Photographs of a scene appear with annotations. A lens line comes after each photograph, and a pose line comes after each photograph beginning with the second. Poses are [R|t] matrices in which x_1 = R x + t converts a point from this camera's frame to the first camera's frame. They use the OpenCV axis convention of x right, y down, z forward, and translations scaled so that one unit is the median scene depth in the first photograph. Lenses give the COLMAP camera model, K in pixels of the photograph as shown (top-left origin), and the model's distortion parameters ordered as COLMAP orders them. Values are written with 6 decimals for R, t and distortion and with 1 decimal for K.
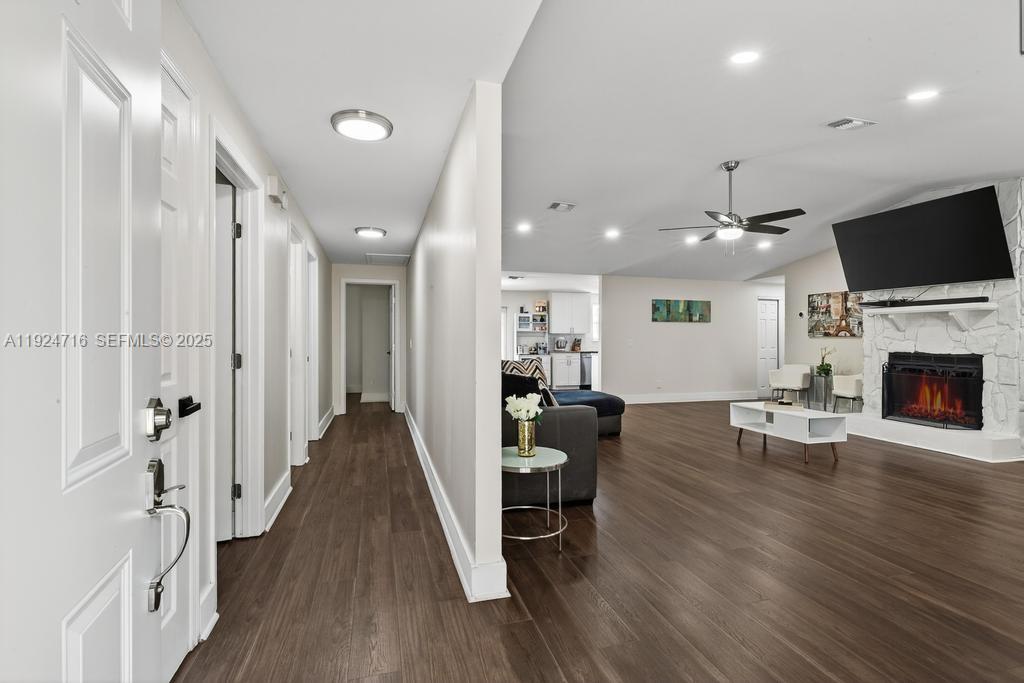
lens RADIAL K [[470.2, 0, 511.0], [0, 470.2, 336.0], [0, 0, 1]] dist [-0.021918, -0.000510]
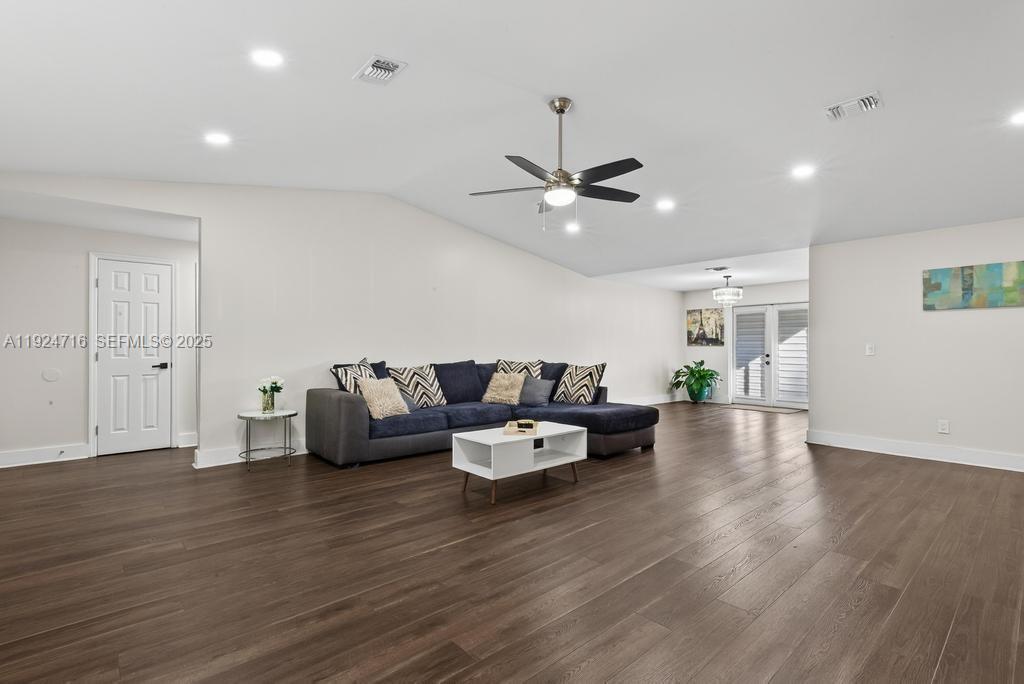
lens RADIAL K [[477.2, 0, 512.0], [0, 477.2, 342.0], [0, 0, 1]] dist [0.039746, 0.000085]
pose [[0.422034, -0.010808, -0.906516, 0.718686], [0.006959, 0.999938, -0.008682, 0.007839], [0.906553, -0.002644, 0.422083, 0.385834]]
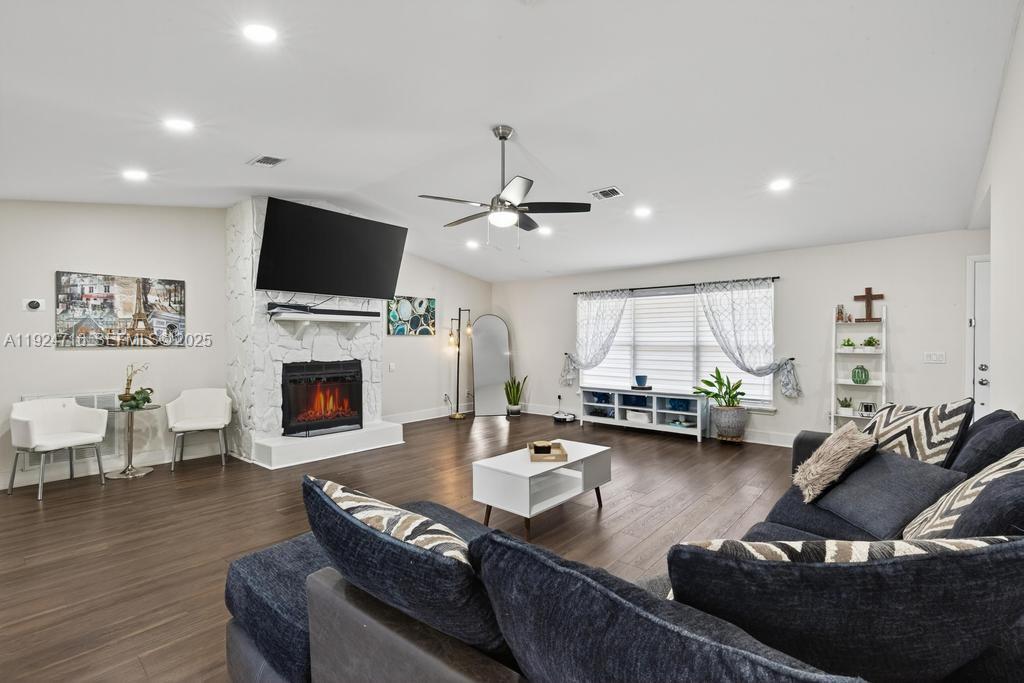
lens RADIAL K [[456.1, 0, 503.2], [0, 456.1, 340.2], [0, 0, 1]] dist [0.000115, -0.000125]
pose [[-0.560351, -0.008042, 0.828216, -0.110163], [-0.004365, 0.999968, 0.006757, -0.013289], [-0.828244, 0.000172, -0.560368, 0.918494]]
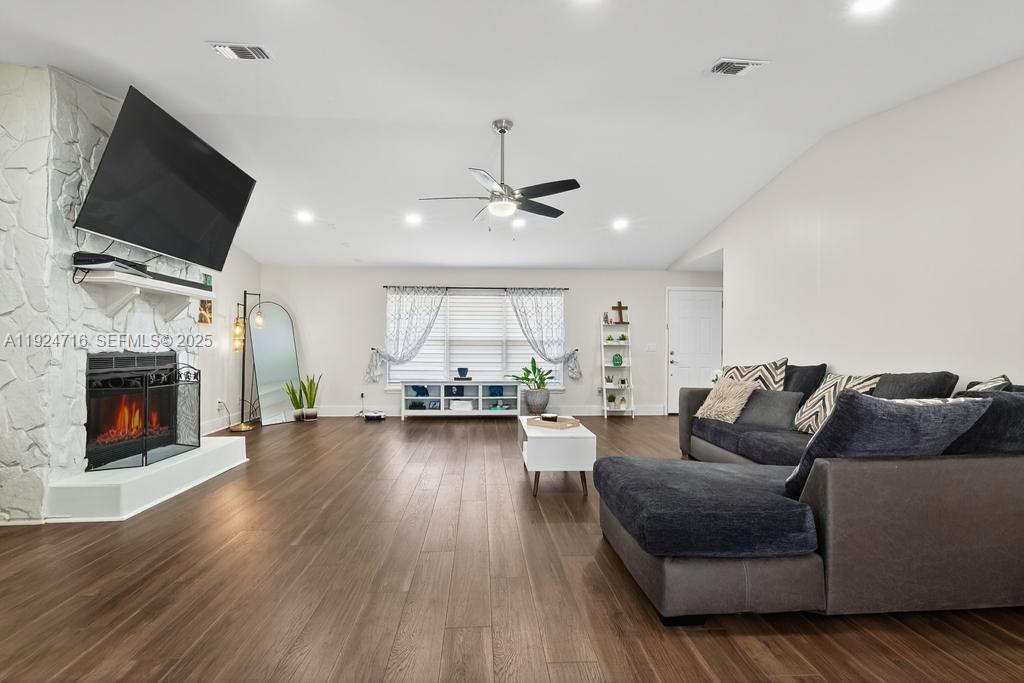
lens RADIAL K [[465.2, 0, 512.0], [0, 465.2, 341.5], [0, 0, 1]] dist [0.001096, -0.000006]
pose [[-0.978310, -0.012917, 0.206744, 0.175367], [-0.015560, 0.999817, -0.011163, 0.015565], [-0.206562, -0.014138, -0.978331, 1.151193]]
